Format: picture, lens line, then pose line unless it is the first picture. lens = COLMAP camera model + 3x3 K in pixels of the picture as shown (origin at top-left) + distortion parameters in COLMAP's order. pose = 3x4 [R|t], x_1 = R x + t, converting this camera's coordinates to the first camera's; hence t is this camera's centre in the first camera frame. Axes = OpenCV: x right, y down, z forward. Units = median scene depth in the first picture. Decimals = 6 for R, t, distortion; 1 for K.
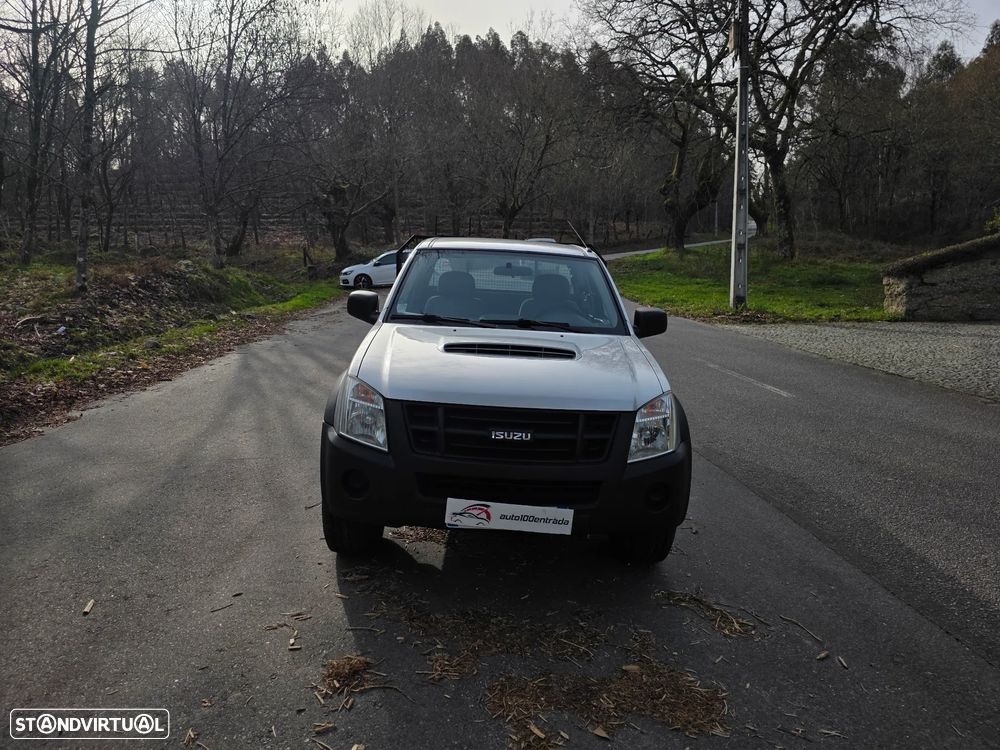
lens RADIAL K [[670.5, 0, 502.8], [0, 670.5, 376.5], [0, 0, 1]] dist [0.052230, -0.050279]
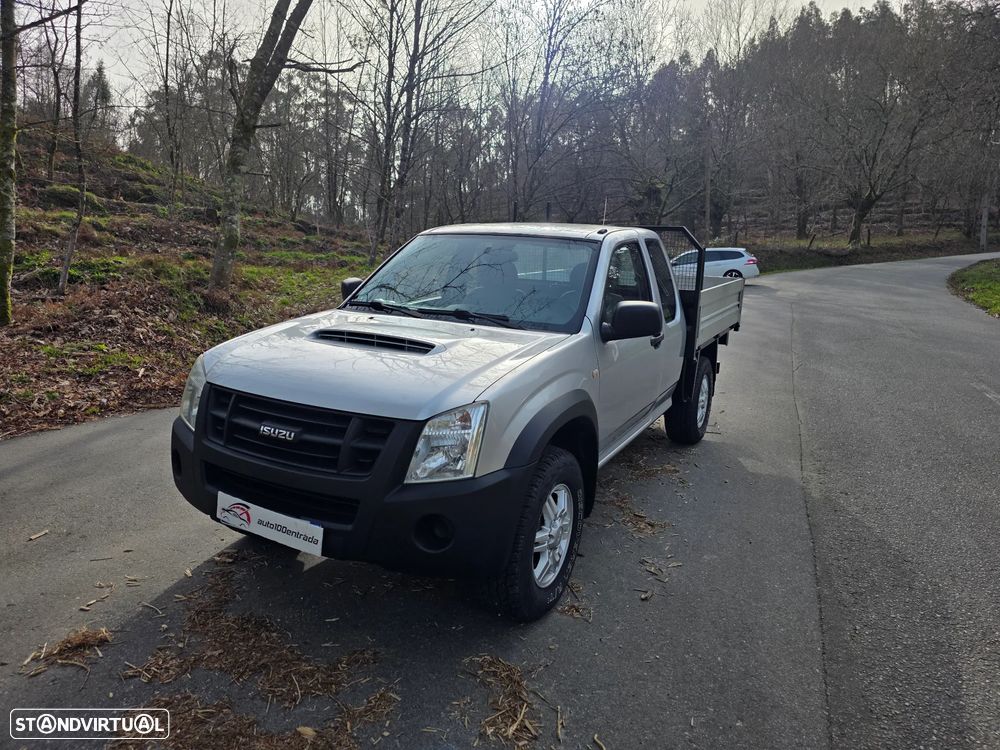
lens RADIAL K [[670.5, 0, 499.4], [0, 670.5, 377.1], [0, 0, 1]] dist [0.052230, -0.050279]
pose [[0.873571, 0.076014, -0.480725, 0.602743], [-0.077776, 0.996838, 0.016289, -0.019030], [0.480443, 0.023160, 0.876720, 0.313219]]
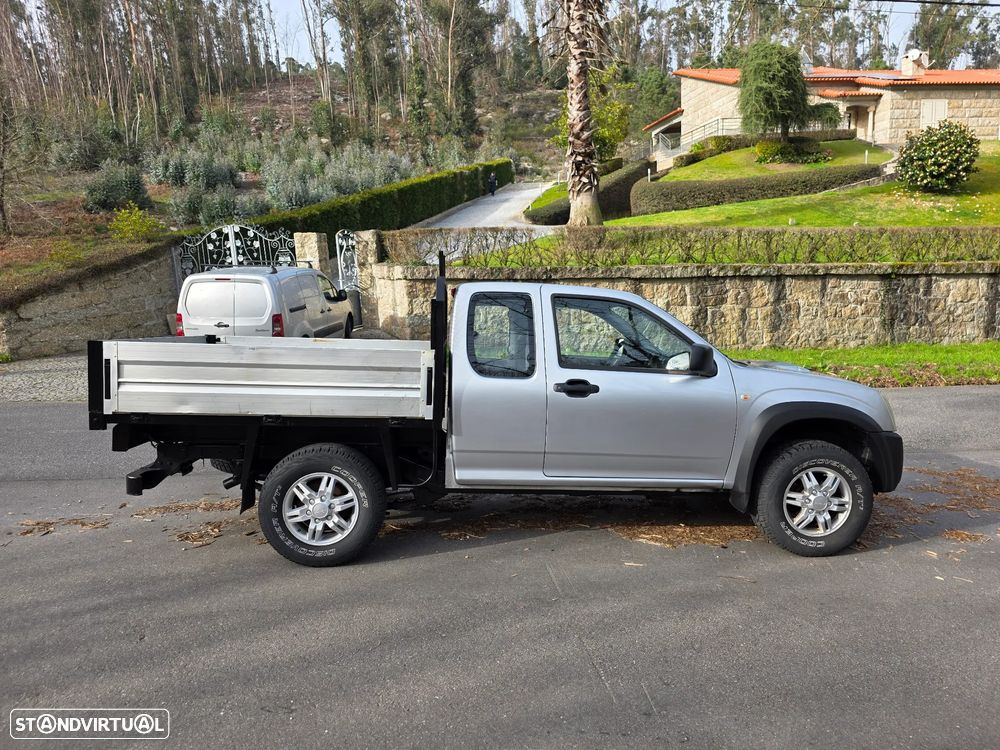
lens RADIAL K [[670.5, 0, 503.7], [0, 670.5, 378.6], [0, 0, 1]] dist [0.052230, -0.050279]
pose [[-0.071698, -0.134181, 0.988360, -1.463992], [0.166658, 0.975368, 0.144507, -0.337390], [-0.983405, 0.175079, -0.047569, 1.698917]]
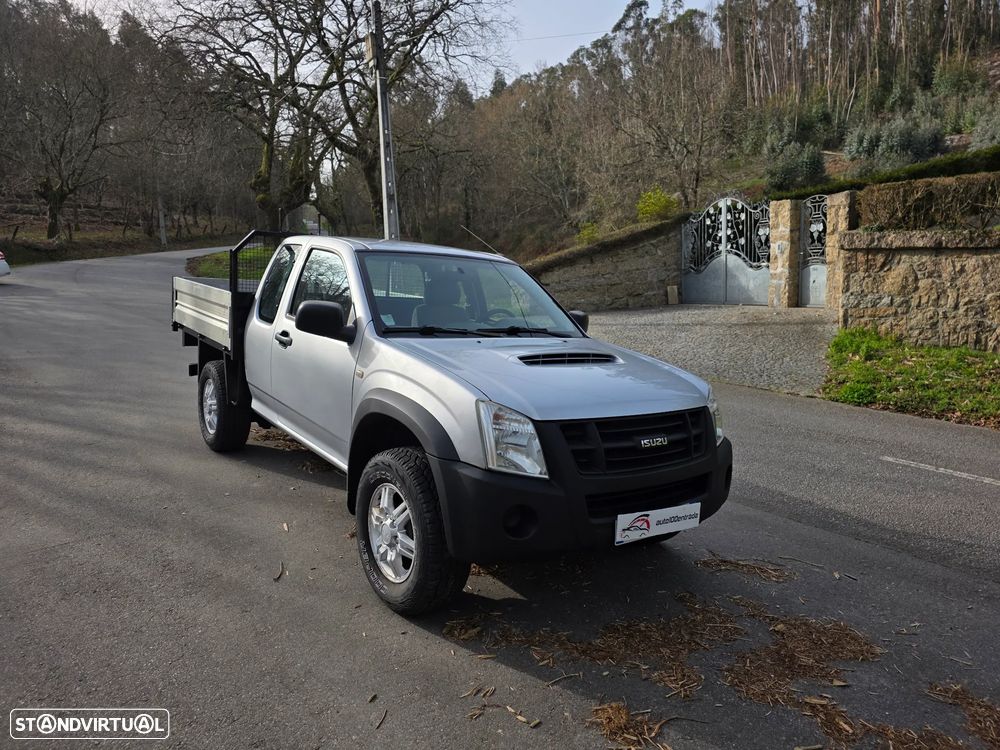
lens RADIAL K [[670.5, 0, 495.3], [0, 670.5, 375.1], [0, 0, 1]] dist [0.052230, -0.050279]
pose [[0.811730, -0.084562, 0.577879, -0.664689], [0.084313, 0.996065, 0.027324, -0.052616], [-0.577915, 0.026543, 0.815665, 0.267101]]
